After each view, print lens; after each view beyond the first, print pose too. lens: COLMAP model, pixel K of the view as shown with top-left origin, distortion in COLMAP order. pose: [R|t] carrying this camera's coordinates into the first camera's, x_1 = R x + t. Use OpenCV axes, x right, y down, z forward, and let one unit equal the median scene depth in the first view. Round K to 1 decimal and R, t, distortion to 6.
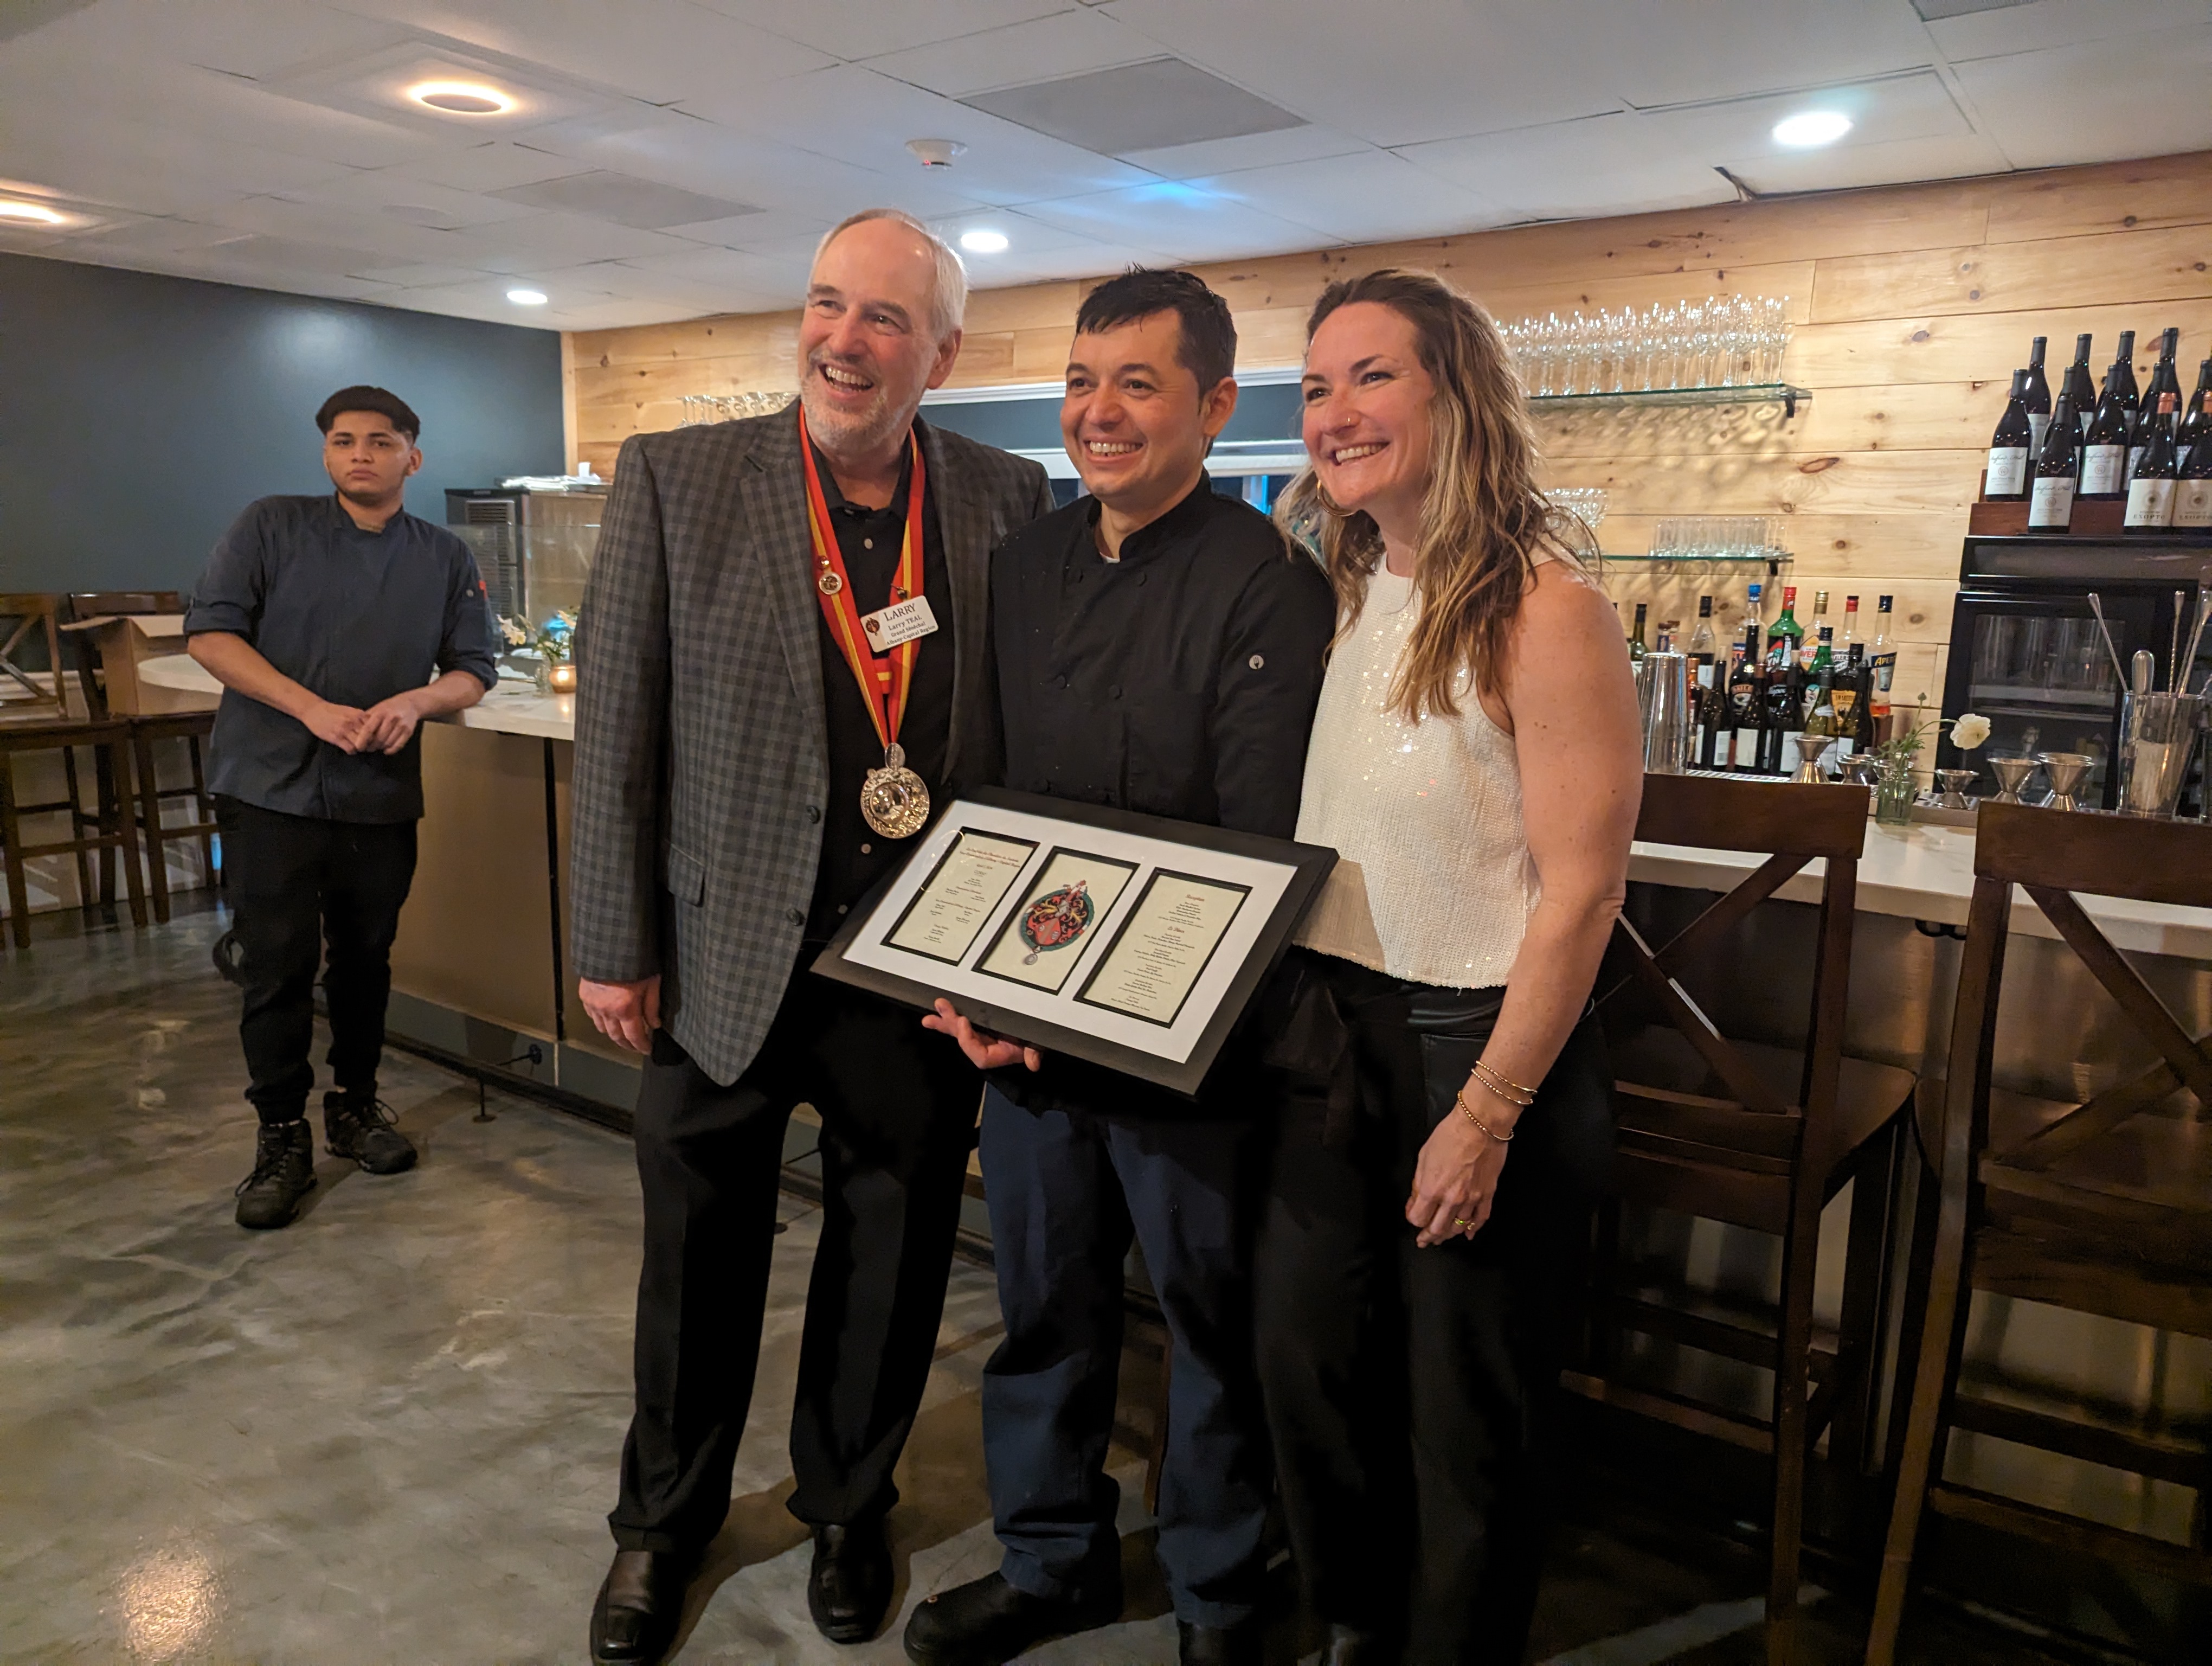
lens RADIAL K [[1559.1, 0, 1107.0], [0, 1559.1, 938.8], [0, 0, 1]] dist [0.044249, -0.051941]
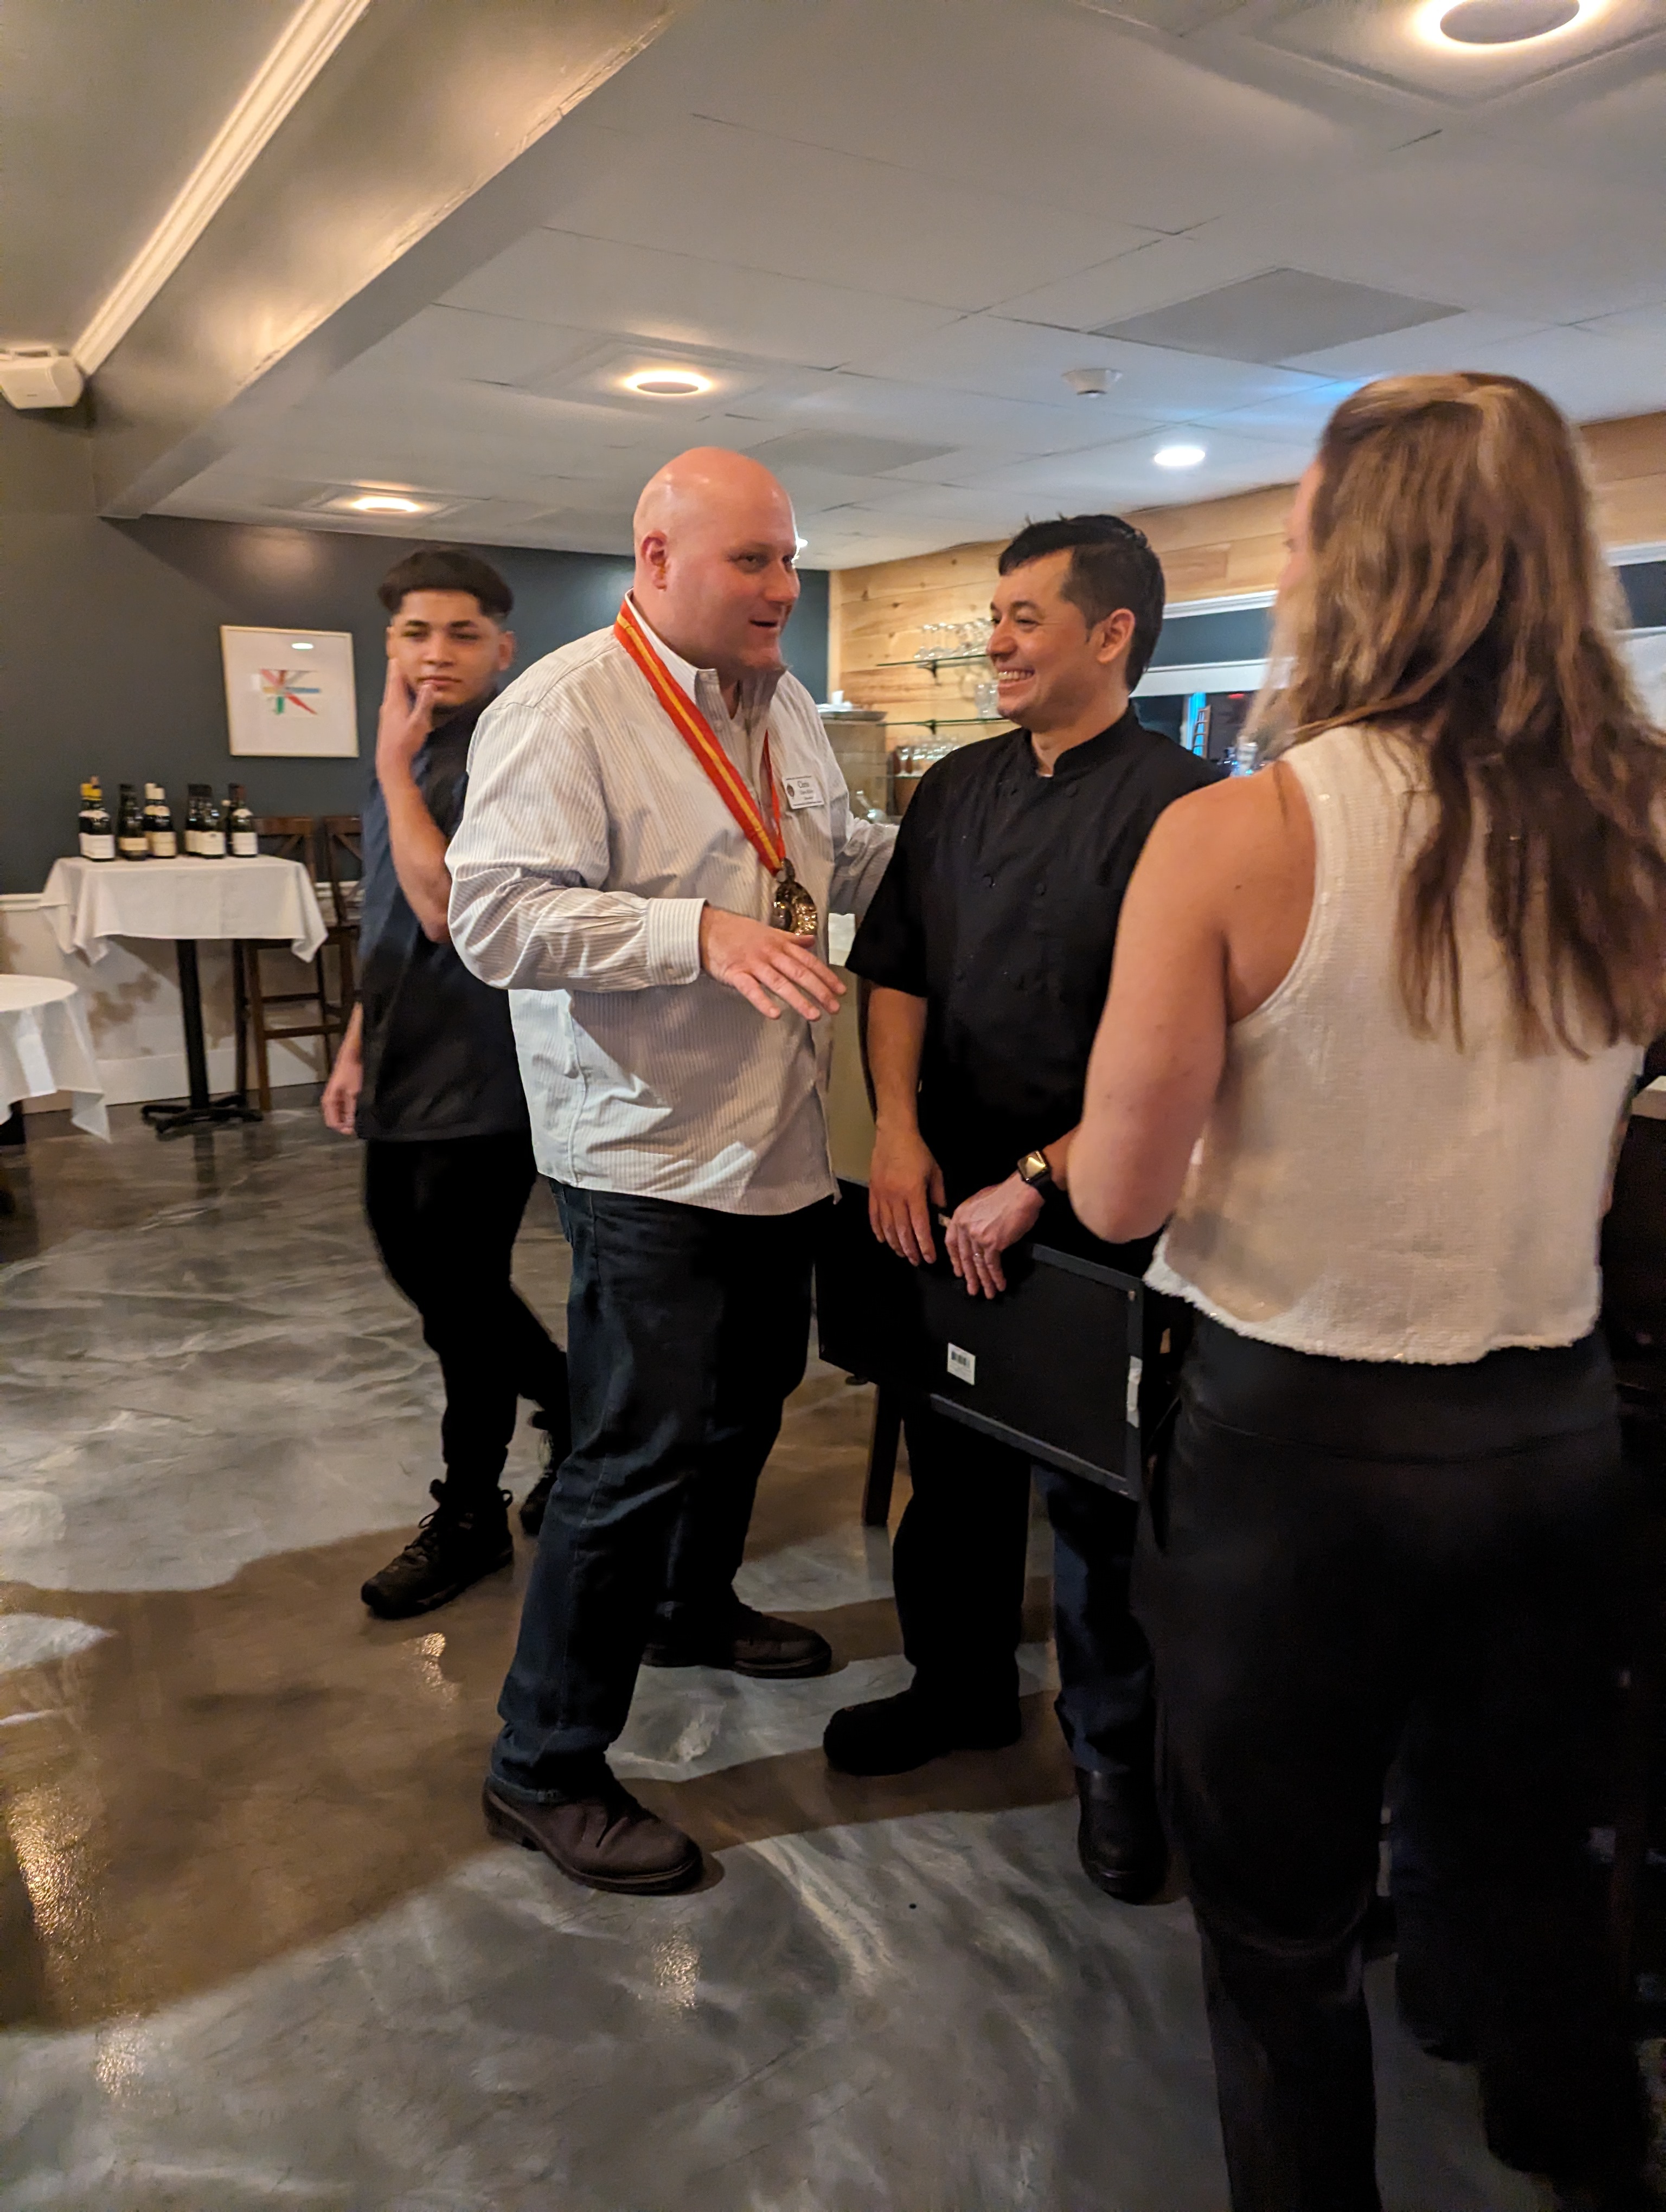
lens RADIAL K [[1559.1, 0, 829.2], [0, 1559.1, 1212.1], [0, 0, 1]] dist [0.044249, -0.051941]
pose [[0.926452, 0.087401, -0.366126, 0.145677], [-0.074404, 0.995999, 0.049489, 0.007835], [0.368987, -0.018608, 0.929248, -0.037490]]
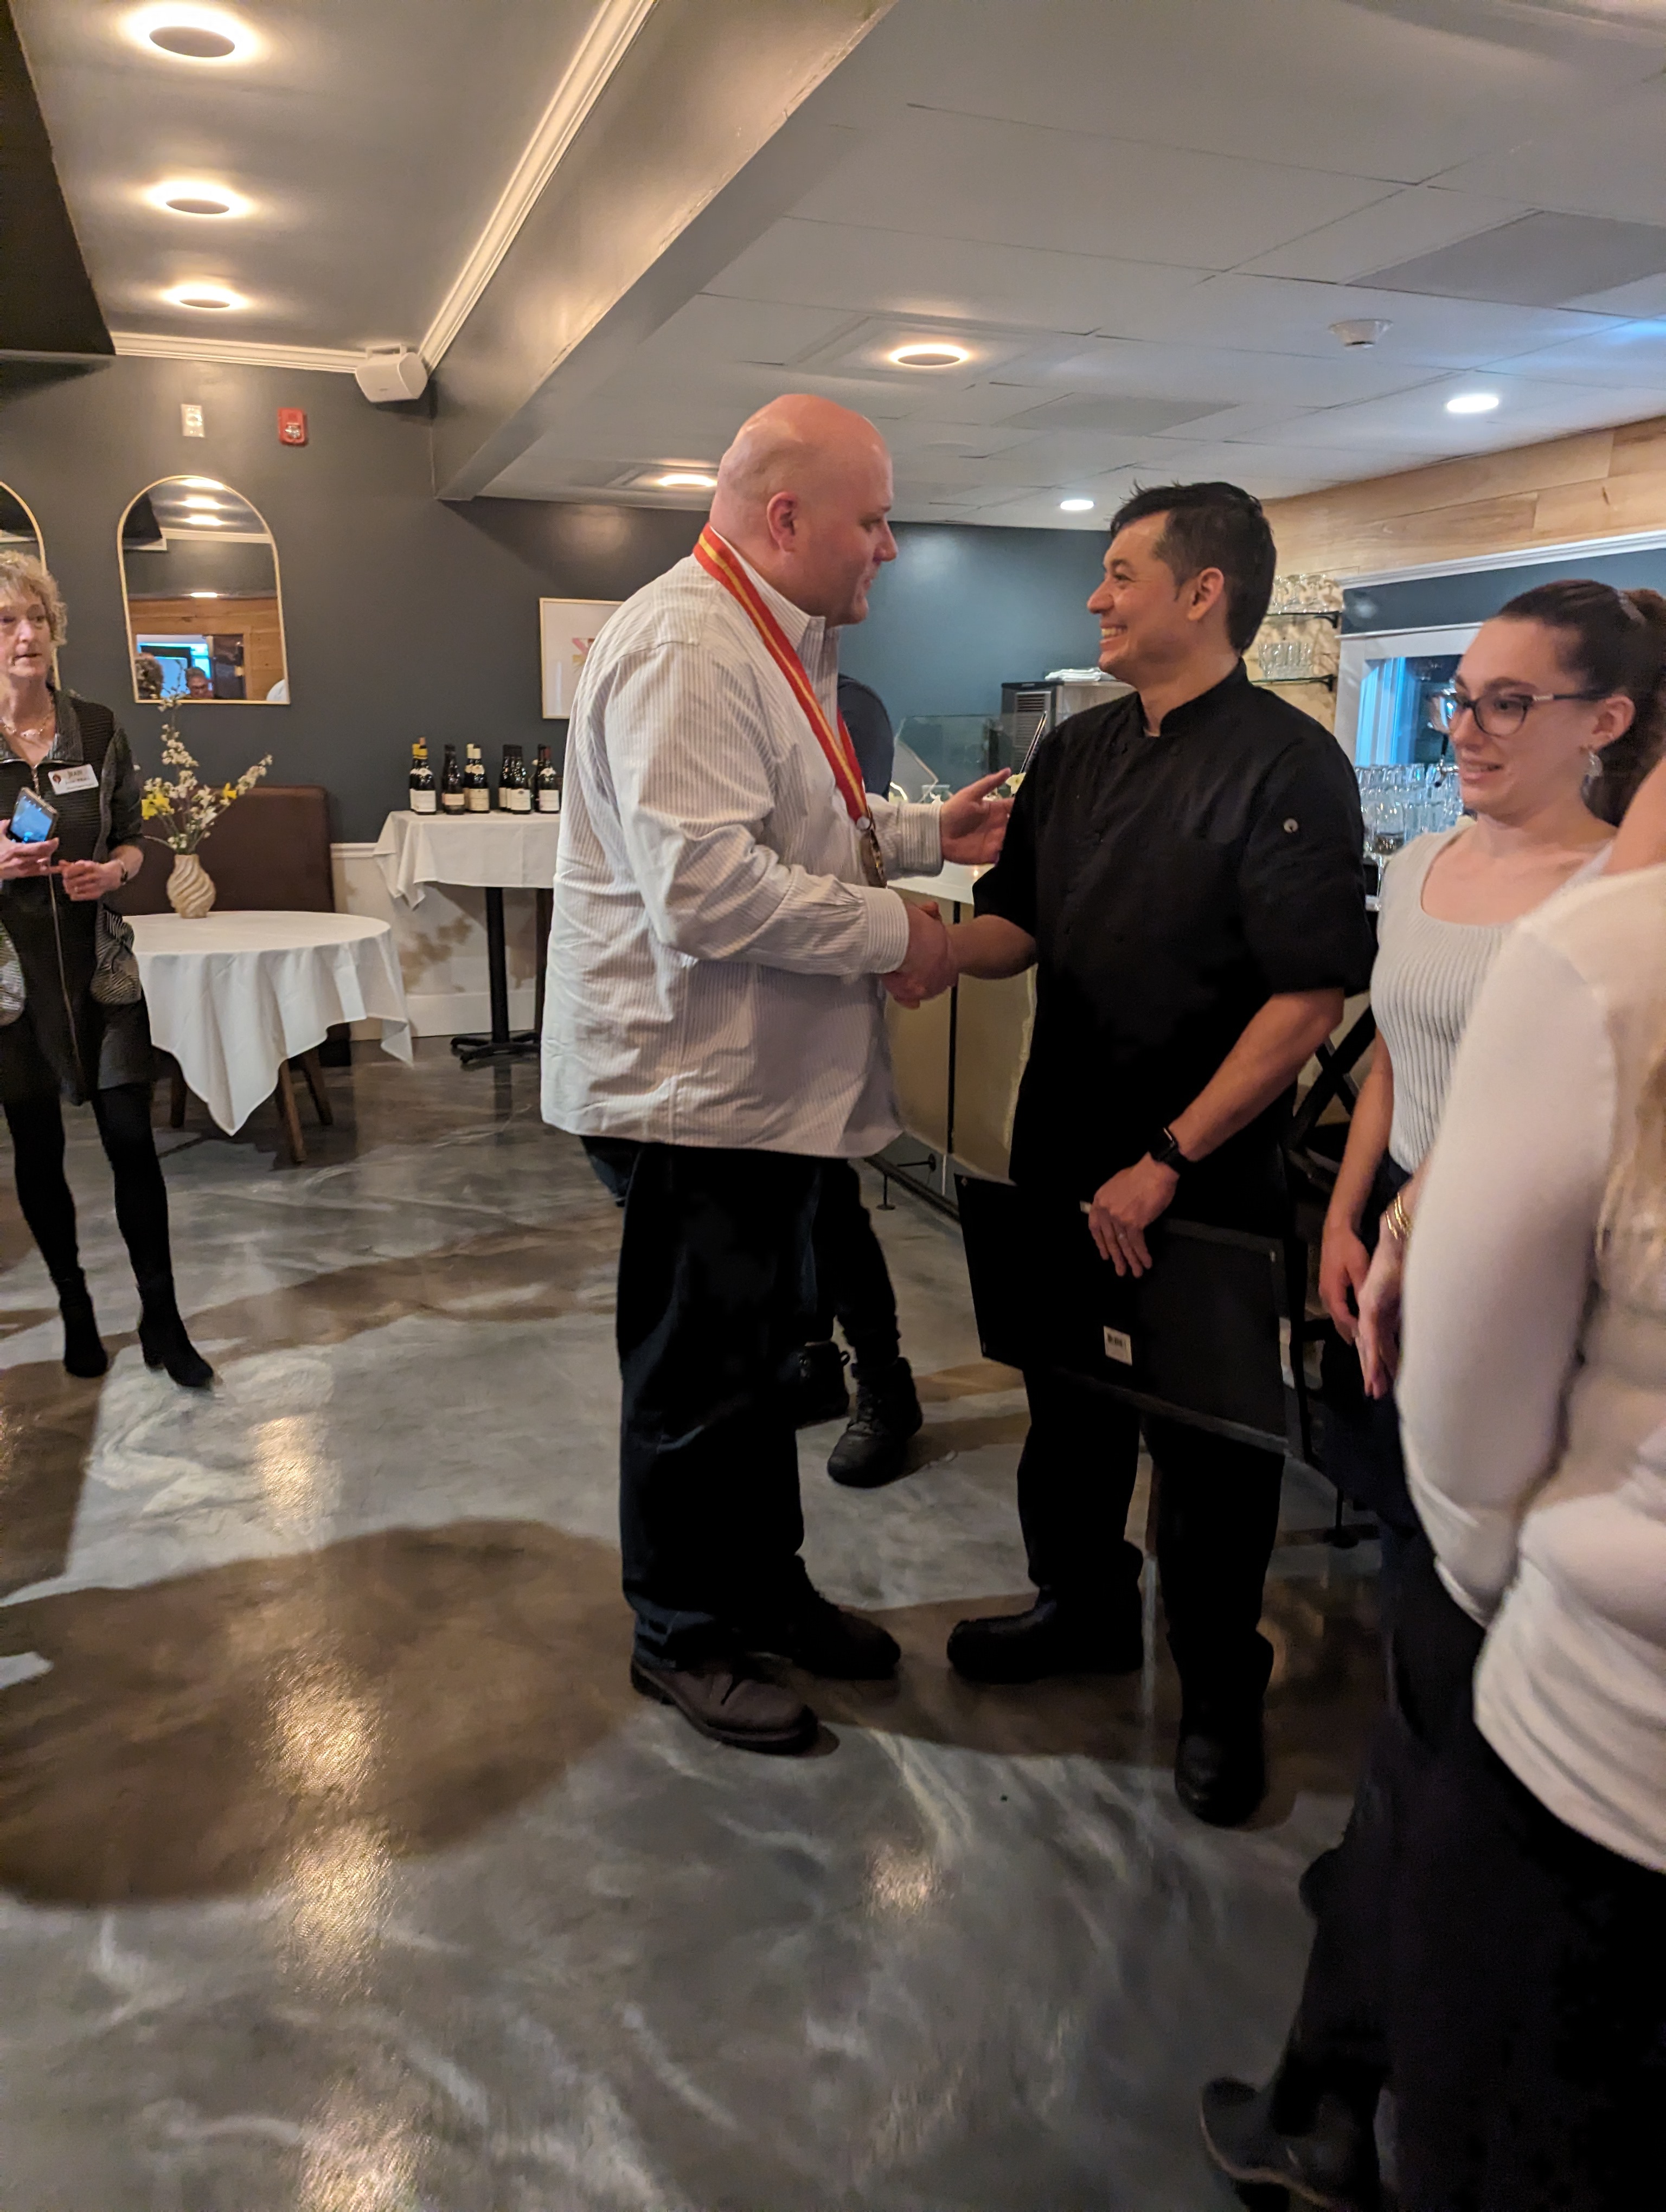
lens RADIAL K [[1559.1, 0, 829.2], [0, 1559.1, 1212.1], [0, 0, 1]] dist [0.044249, -0.051941]
pose [[0.825493, 0.151294, -0.543757, 0.230611], [-0.122723, 0.988467, 0.088720, 0.015458], [0.550908, -0.006506, 0.834540, -0.043625]]
